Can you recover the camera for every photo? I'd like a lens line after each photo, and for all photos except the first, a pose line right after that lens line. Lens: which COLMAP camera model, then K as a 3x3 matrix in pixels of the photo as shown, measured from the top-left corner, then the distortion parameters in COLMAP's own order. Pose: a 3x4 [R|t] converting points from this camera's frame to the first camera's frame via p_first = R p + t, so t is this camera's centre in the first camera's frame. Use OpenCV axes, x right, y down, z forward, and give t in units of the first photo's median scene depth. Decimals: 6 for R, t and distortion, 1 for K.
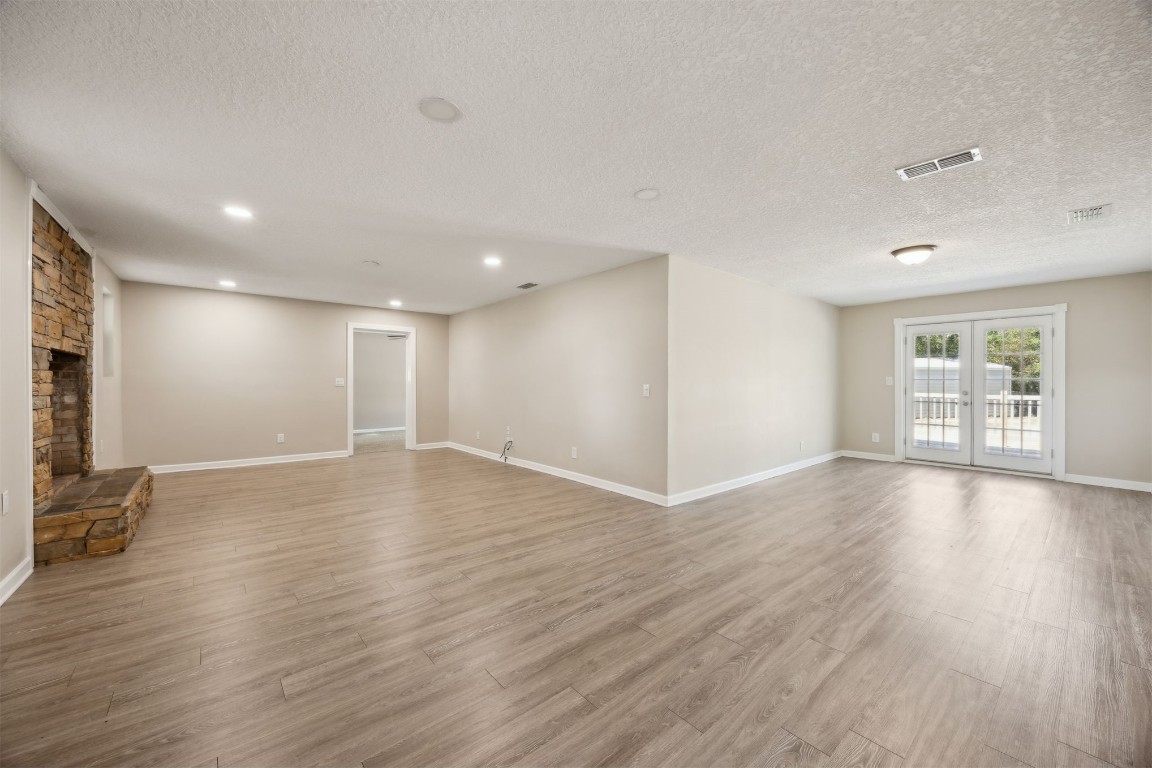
lens RADIAL K [[440.8, 0, 574.0], [0, 440.8, 387.0], [0, 0, 1]] dist [-0.000799, -0.000035]
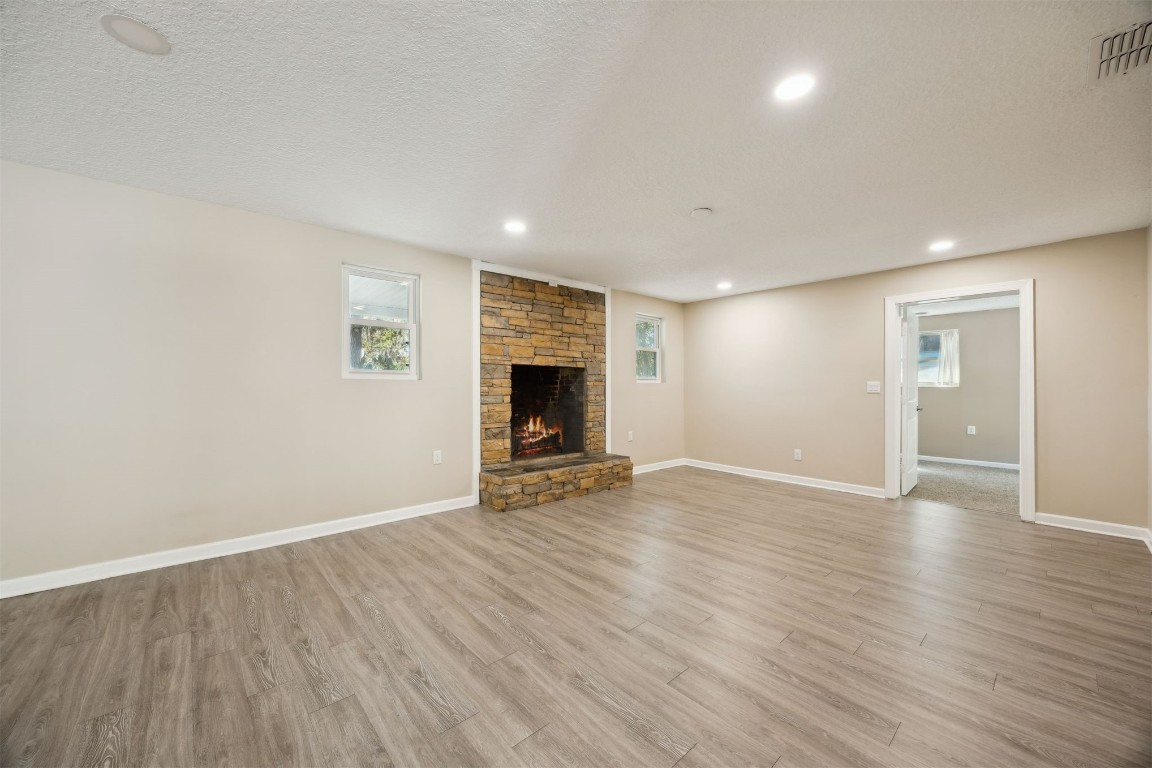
lens RADIAL K [[440.8, 0, 574.0], [0, 440.8, 387.0], [0, 0, 1]] dist [-0.000799, -0.000035]
pose [[0.018988, -0.001644, -0.999818, 0.298262], [-0.012859, 0.999916, -0.001888, -0.007822], [0.999737, 0.012893, 0.018966, 1.077889]]
